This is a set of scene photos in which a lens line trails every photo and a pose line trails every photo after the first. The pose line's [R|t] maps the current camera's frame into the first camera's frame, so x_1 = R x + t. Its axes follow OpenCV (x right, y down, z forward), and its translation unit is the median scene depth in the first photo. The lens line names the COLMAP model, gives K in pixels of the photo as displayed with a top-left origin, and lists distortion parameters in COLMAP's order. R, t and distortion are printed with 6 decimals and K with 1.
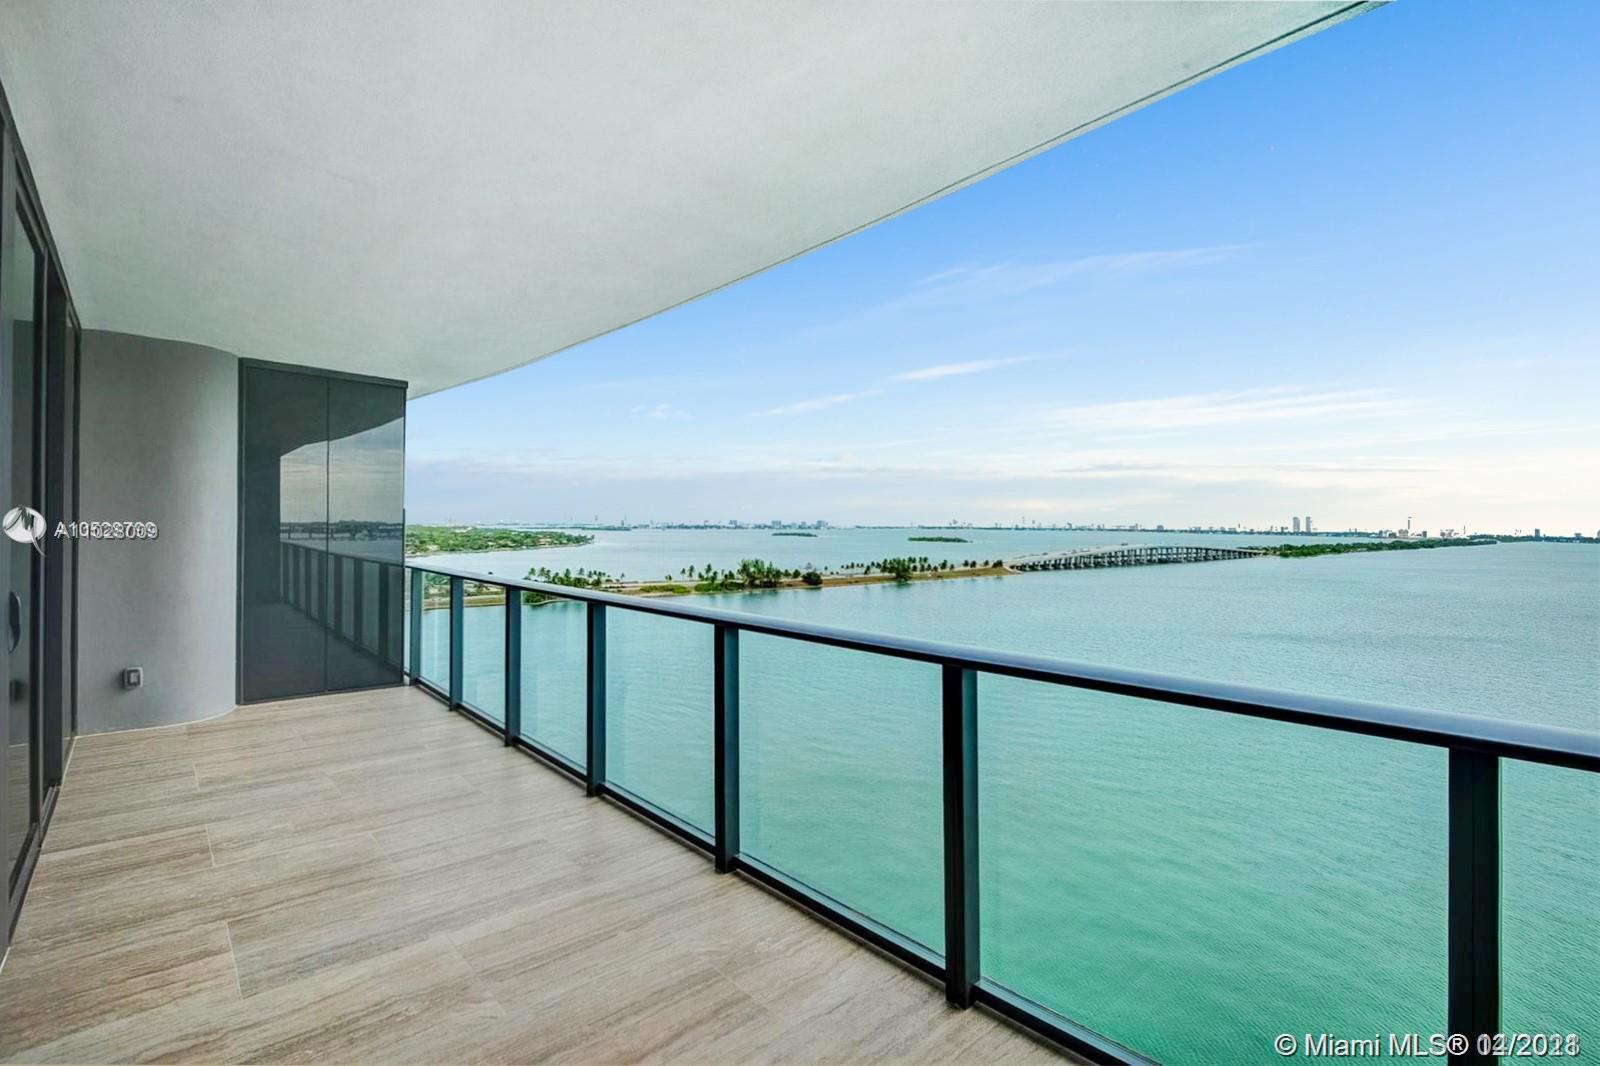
lens RADIAL K [[724.6, 0, 805.2], [0, 724.6, 536.2], [0, 0, 1]] dist [-0.013062, -0.005096]
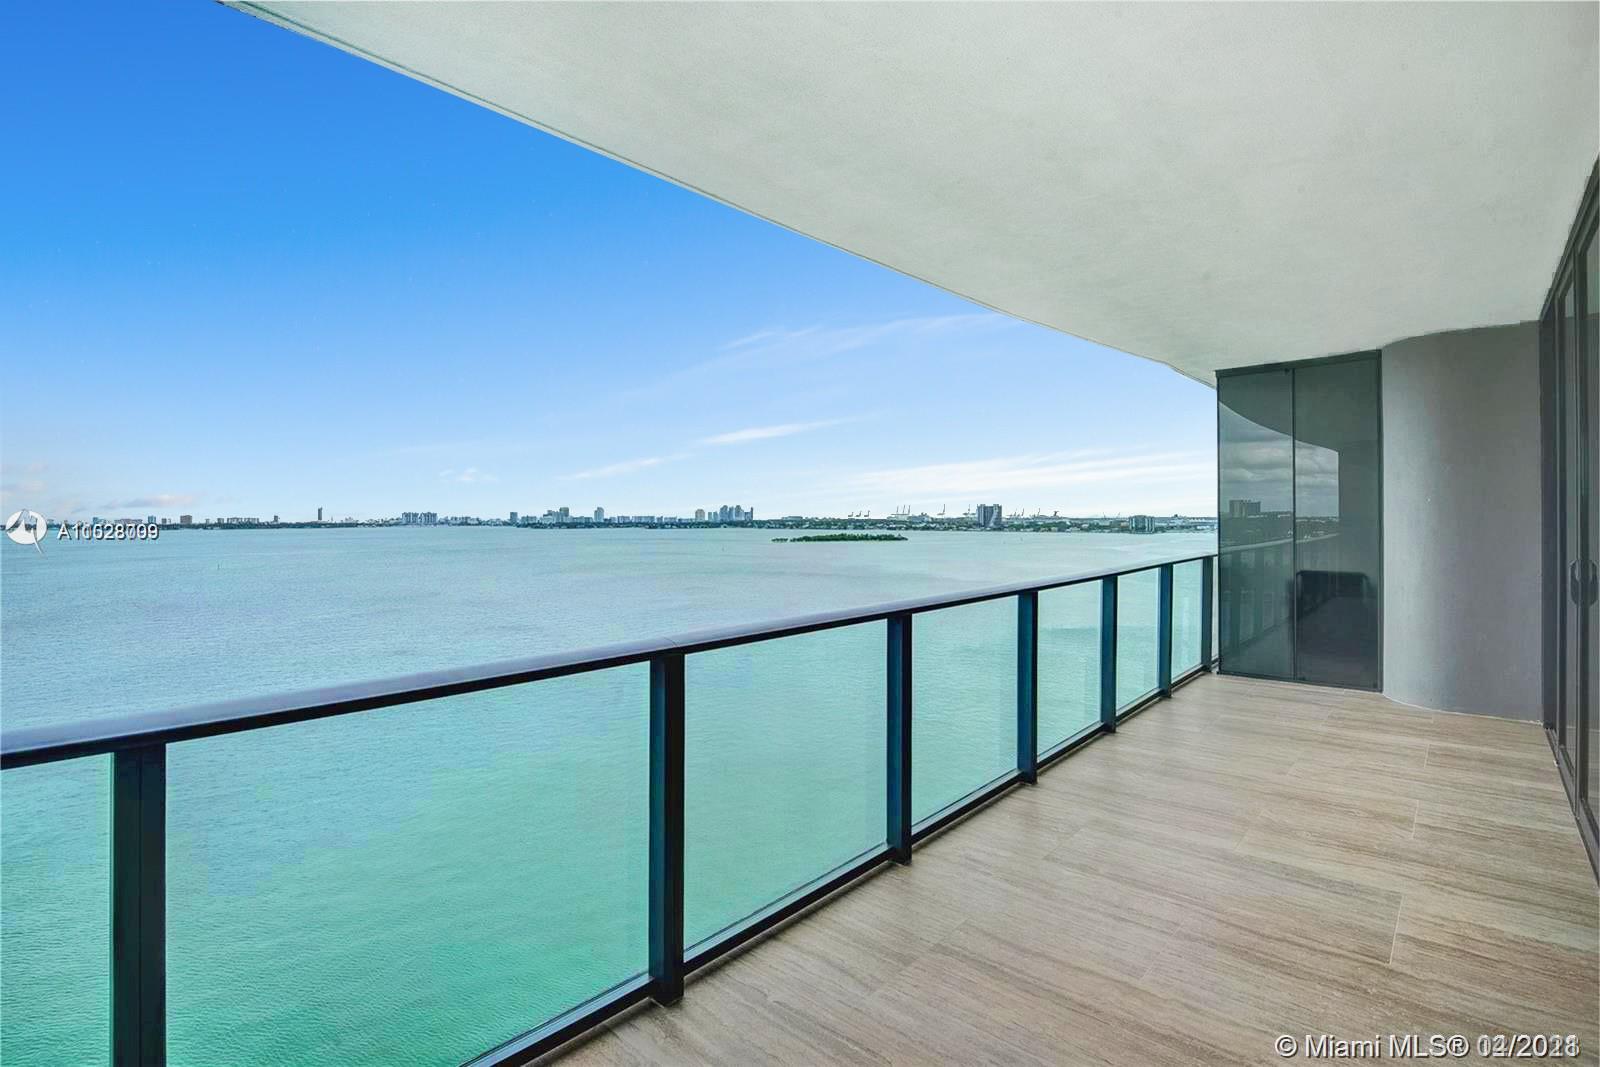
lens RADIAL K [[724.6, 0, 816.3], [0, 724.6, 532.3], [0, 0, 1]] dist [-0.013062, -0.005096]
pose [[-0.087799, -0.021218, 0.995912, -1.483027], [0.014836, 0.999634, 0.022606, -0.021718], [-0.996028, 0.016760, -0.087452, 1.628583]]
